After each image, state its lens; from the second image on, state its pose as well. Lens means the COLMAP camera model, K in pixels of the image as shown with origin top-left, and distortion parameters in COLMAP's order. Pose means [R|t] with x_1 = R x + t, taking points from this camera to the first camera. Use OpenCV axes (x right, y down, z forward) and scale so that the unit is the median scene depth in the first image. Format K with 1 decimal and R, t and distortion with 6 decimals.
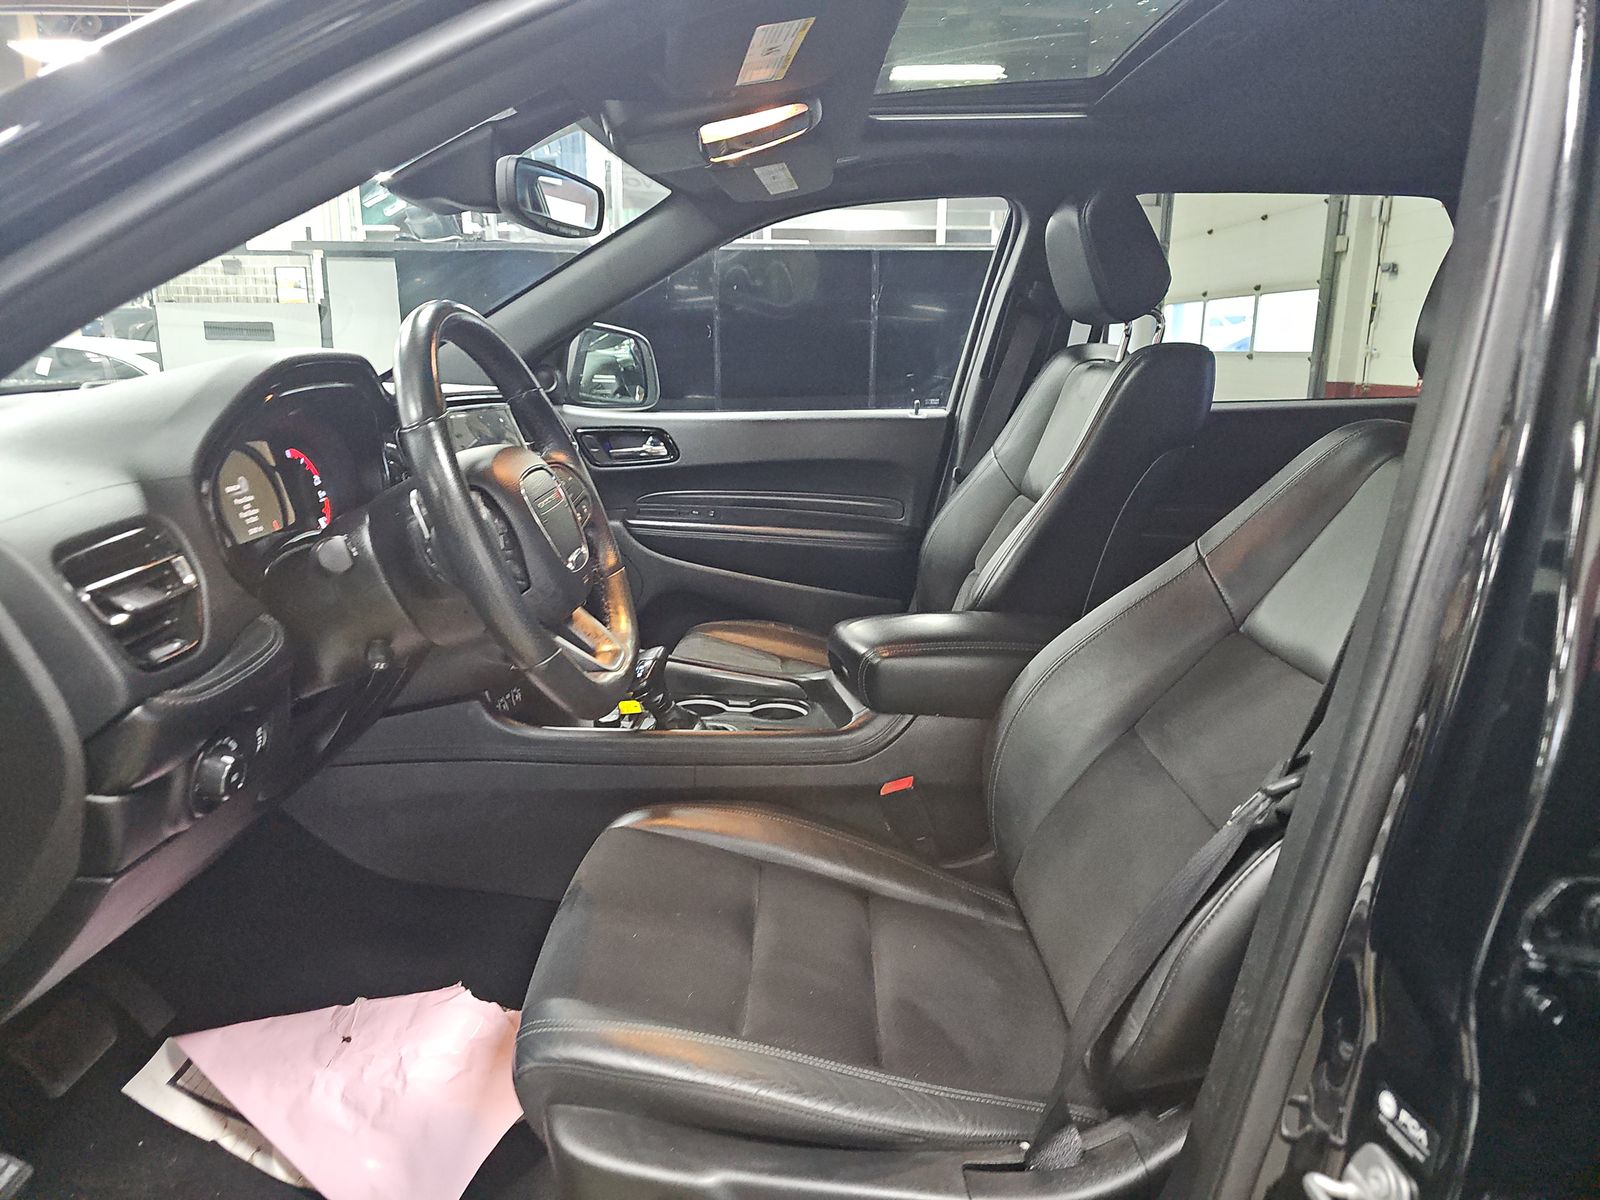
lens RADIAL K [[1073.4, 0, 749.1], [0, 1073.4, 627.1], [0, 0, 1]] dist [0.000927, 0.000414]
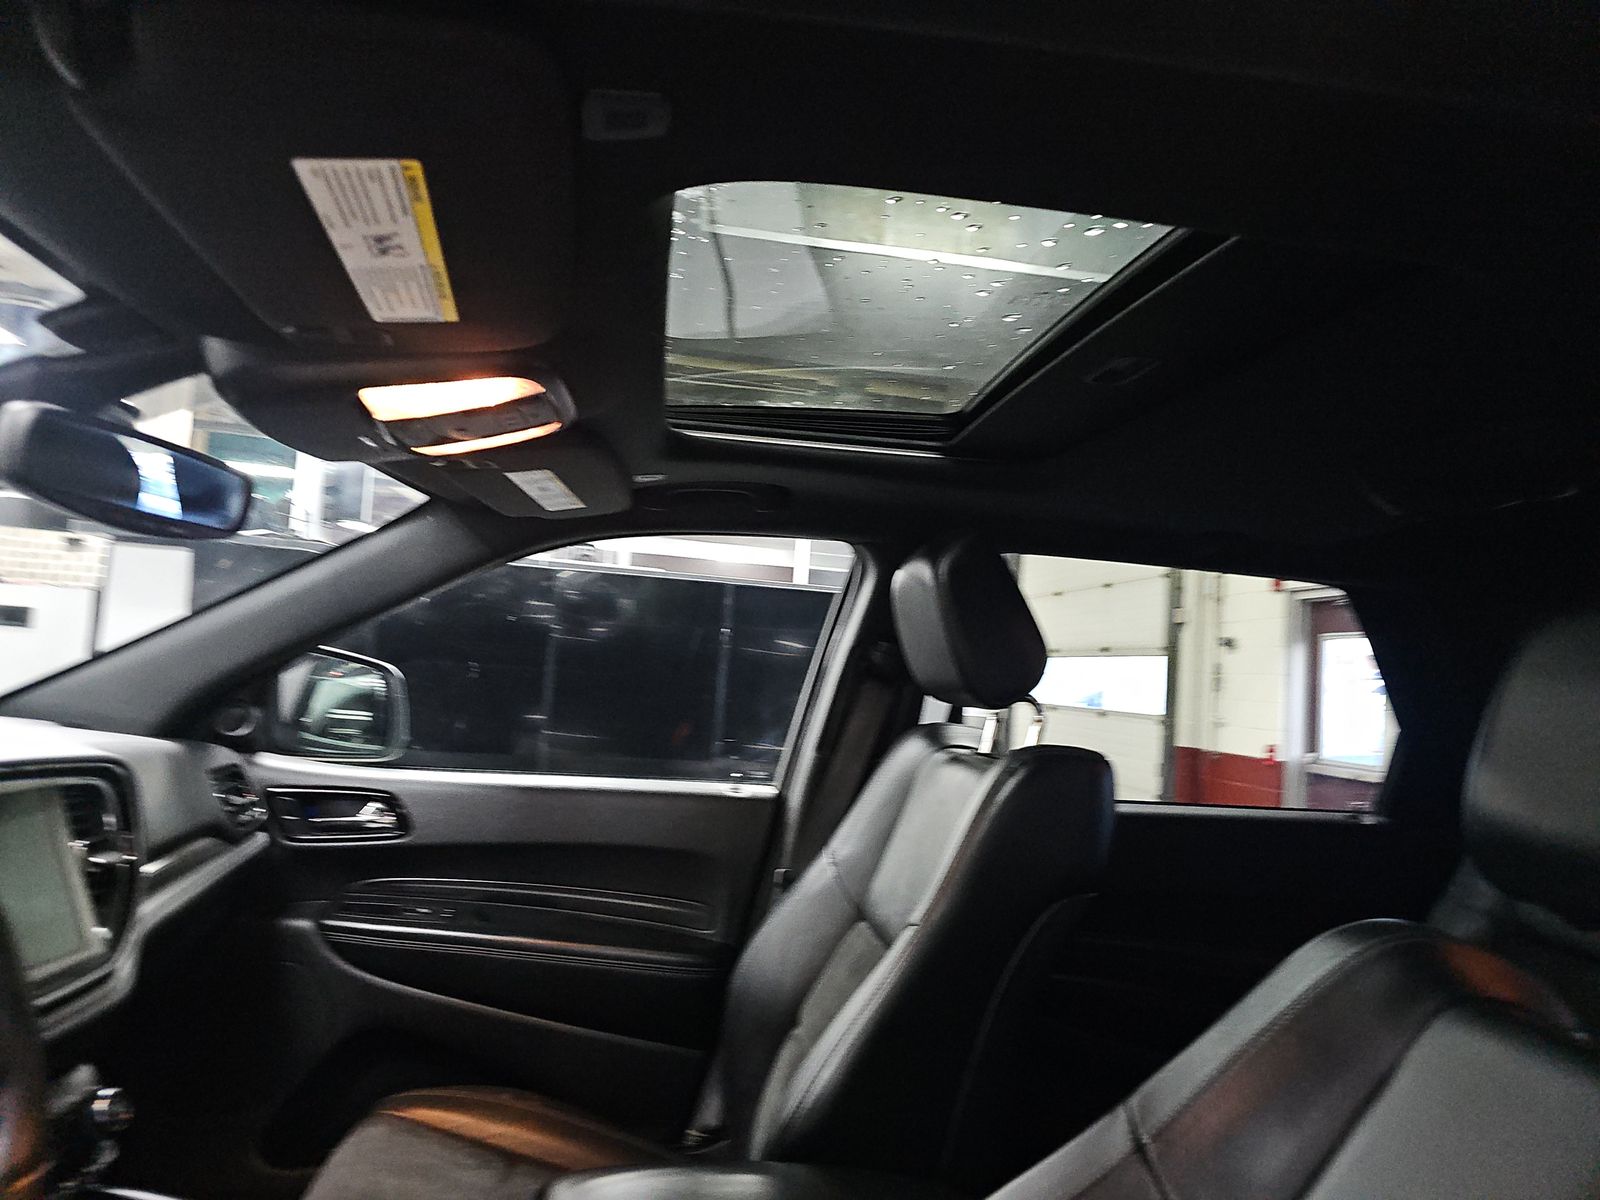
lens RADIAL K [[1091.3, 0, 800.0], [0, 1091.3, 600.0], [0, 0, 1]] dist [-0.000769, 0.001439]
pose [[0.984047, 0.077359, 0.160211, 0.064334], [-0.023224, 0.948667, -0.315423, -0.081474], [-0.176388, 0.306670, 0.935329, 0.208685]]
